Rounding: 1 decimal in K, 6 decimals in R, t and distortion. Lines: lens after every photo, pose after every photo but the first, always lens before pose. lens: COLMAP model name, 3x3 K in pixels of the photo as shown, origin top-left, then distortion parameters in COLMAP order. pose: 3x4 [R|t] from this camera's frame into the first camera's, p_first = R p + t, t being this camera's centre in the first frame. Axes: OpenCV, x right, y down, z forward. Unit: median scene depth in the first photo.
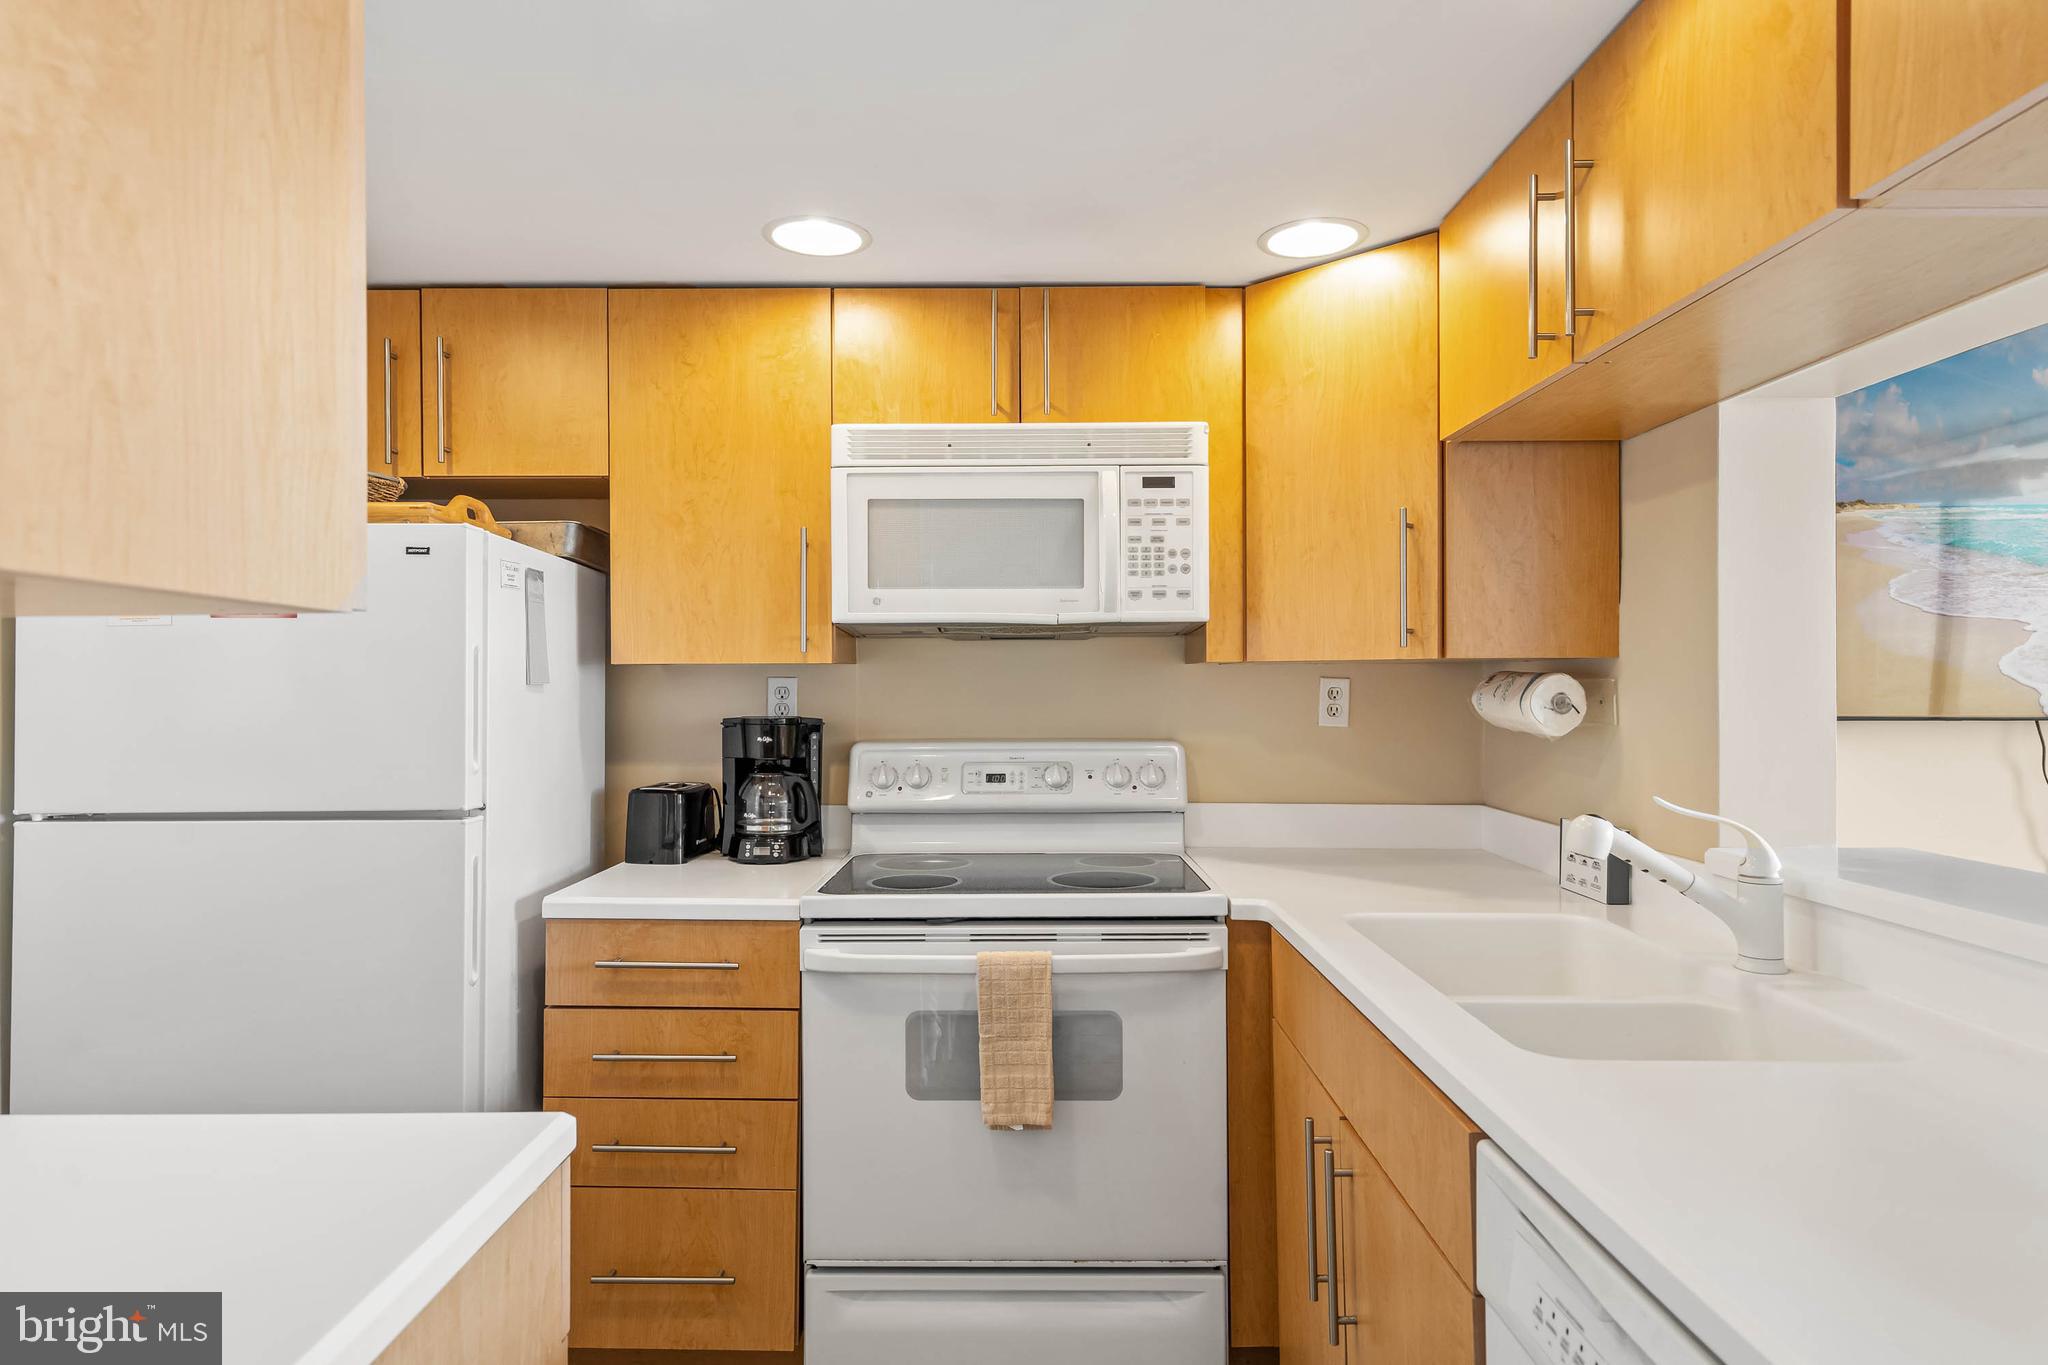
lens RADIAL K [[1161.0, 0, 1016.7], [0, 1161.0, 680.3], [0, 0, 1]] dist [0.003817, 0.000940]
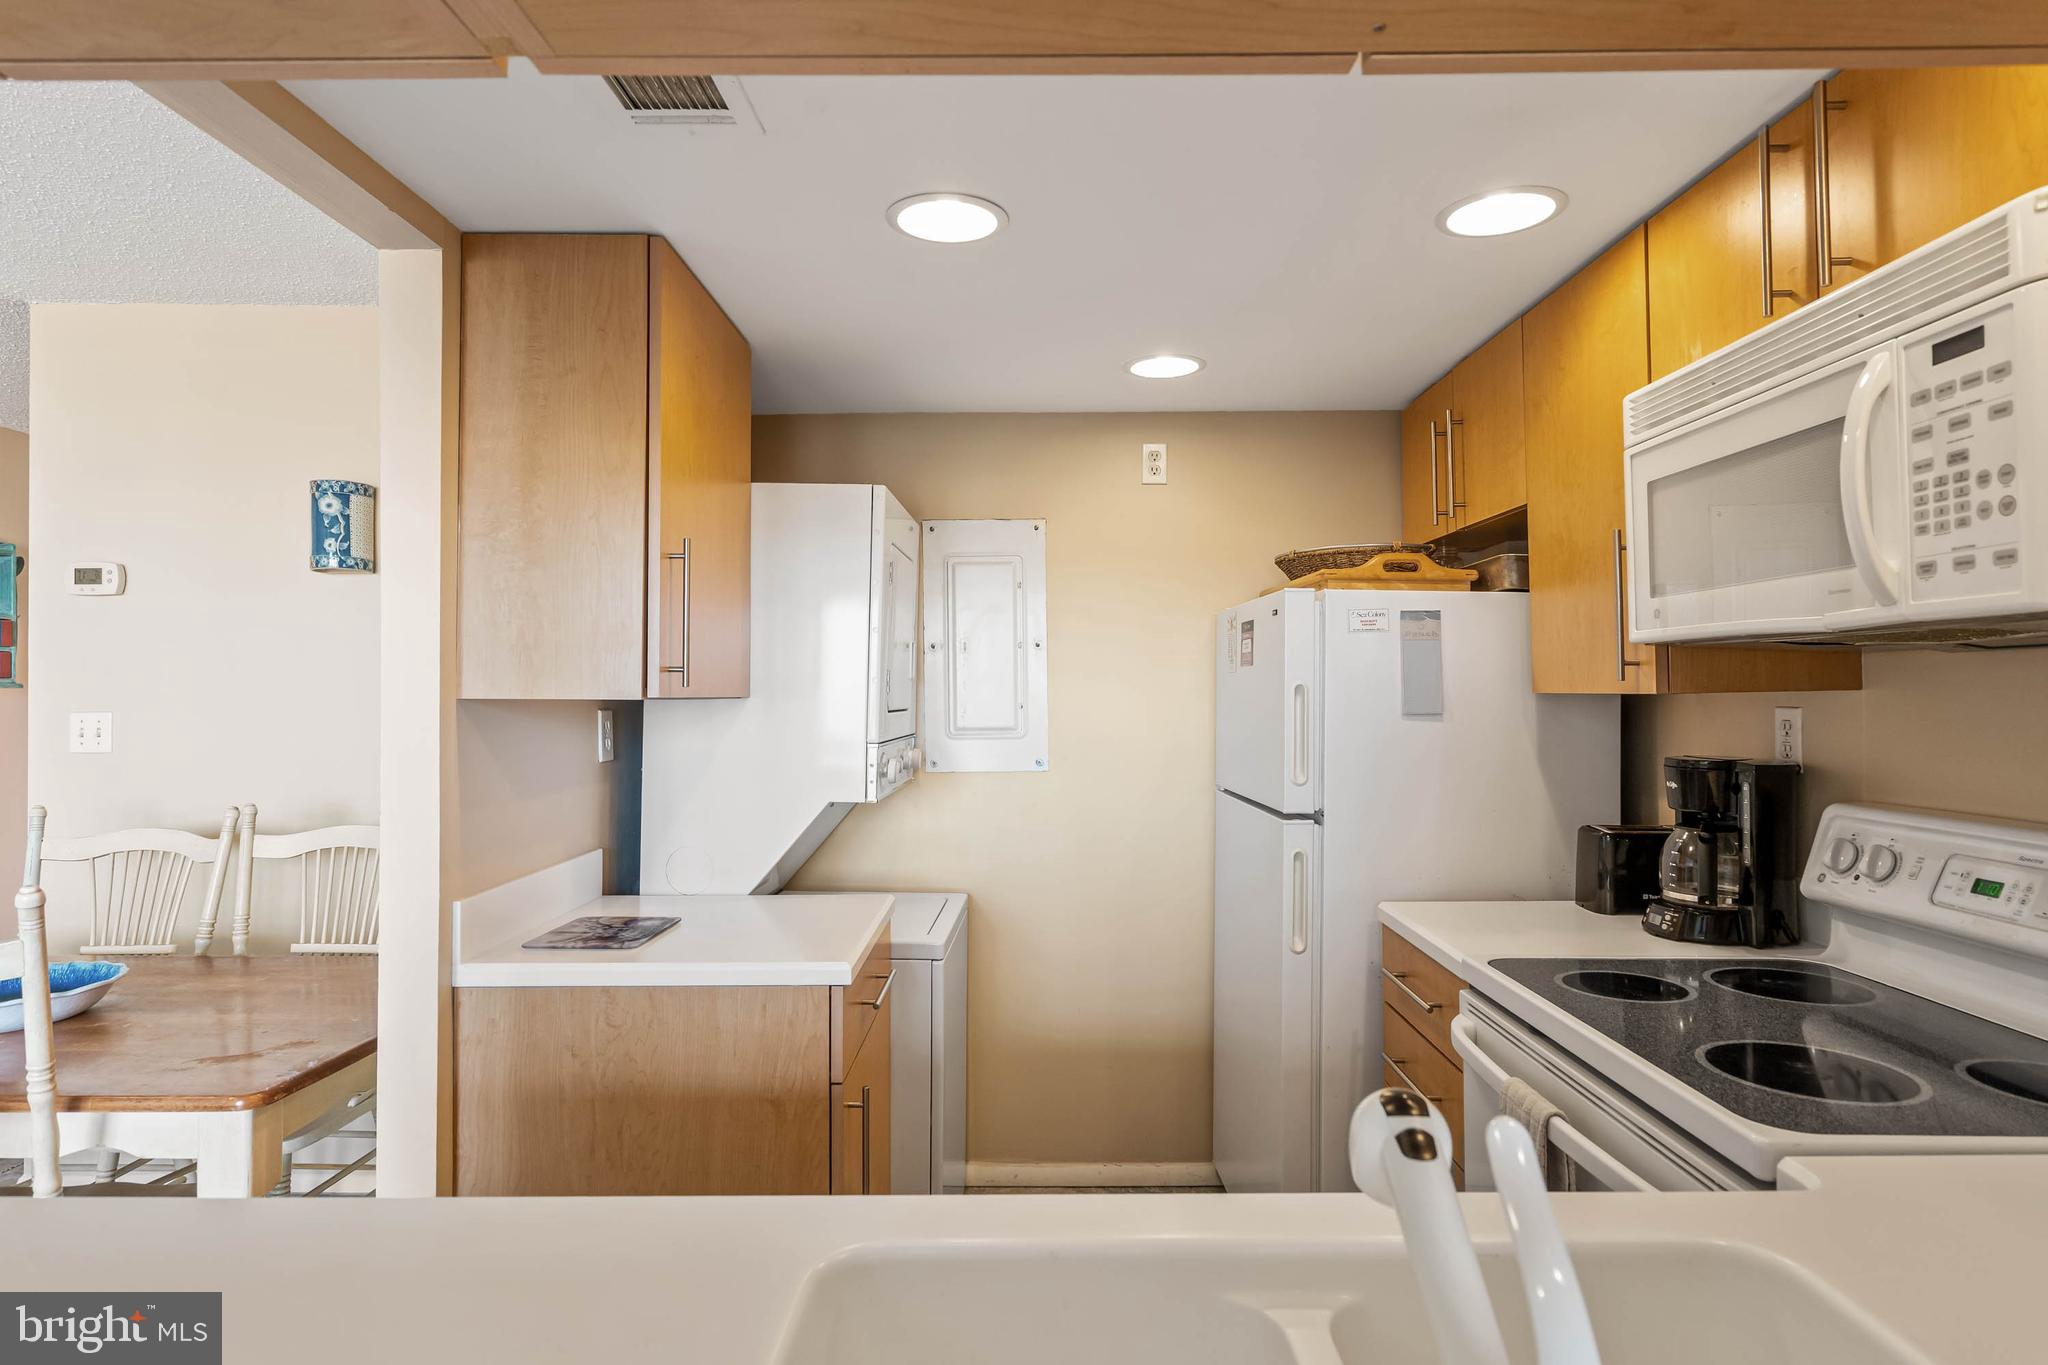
lens RADIAL K [[1121.1, 0, 1035.4], [0, 1121.1, 676.7], [0, 0, 1]] dist [0.003410, 0.001015]
pose [[0.000279, -0.009985, -0.999950, 0.617302], [0.009789, 0.999902, -0.009982, -0.023338], [0.999952, -0.009786, 0.000377, 0.590756]]
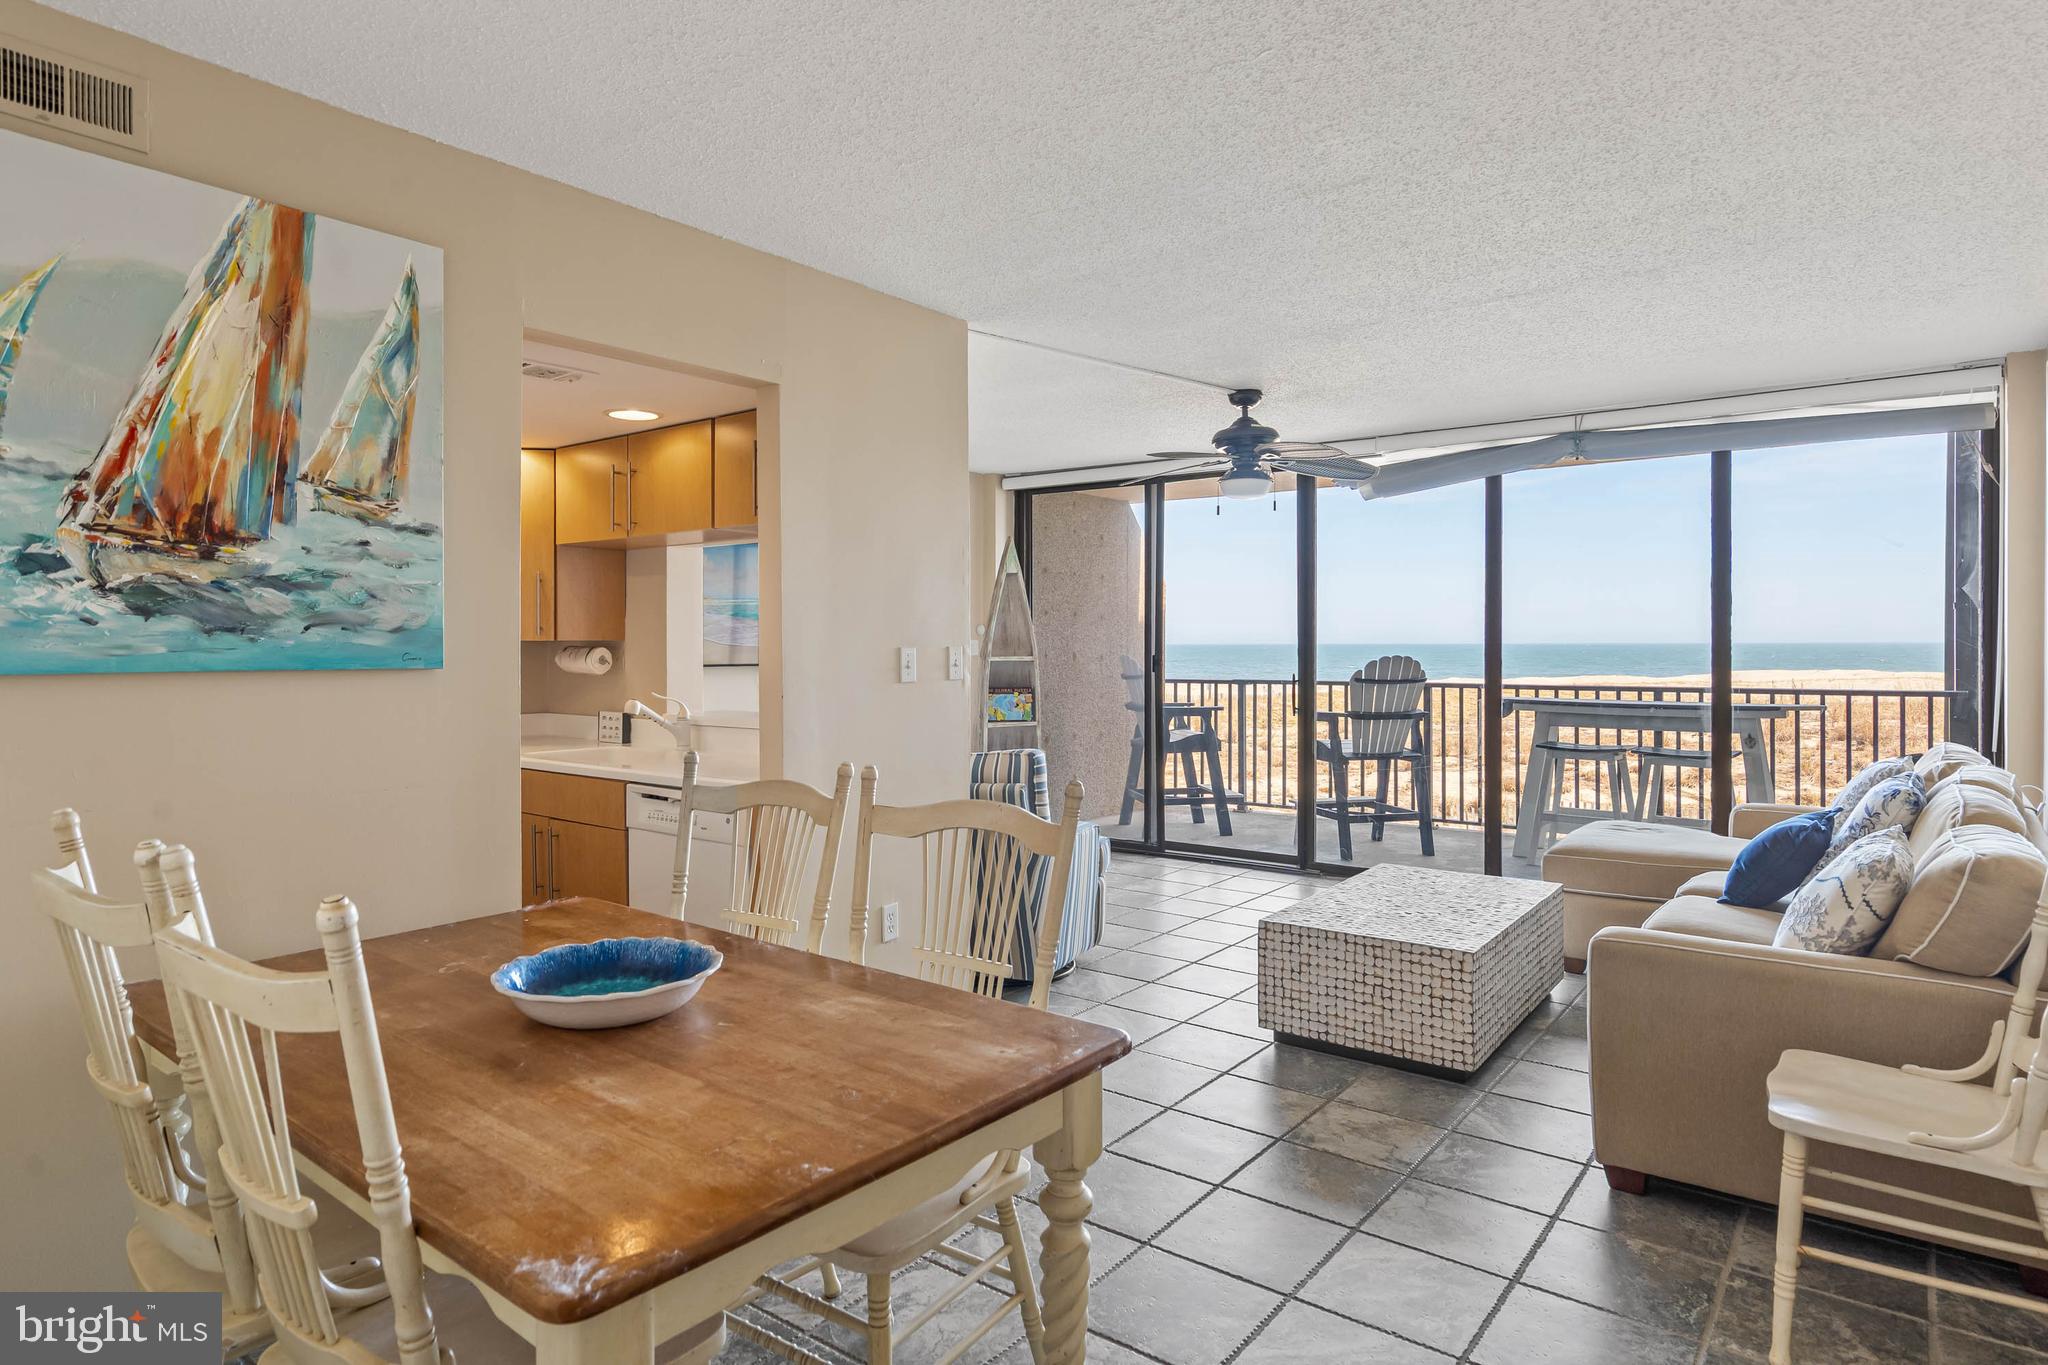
lens RADIAL K [[1162.0, 0, 1020.7], [0, 1162.0, 645.4], [0, 0, 1]] dist [0.004881, -0.000261]
pose [[0.609929, 0.000332, 0.792456, -0.780311], [-0.001849, 0.999998, 0.001004, -0.012043], [-0.792454, -0.002078, 0.609928, -0.977091]]
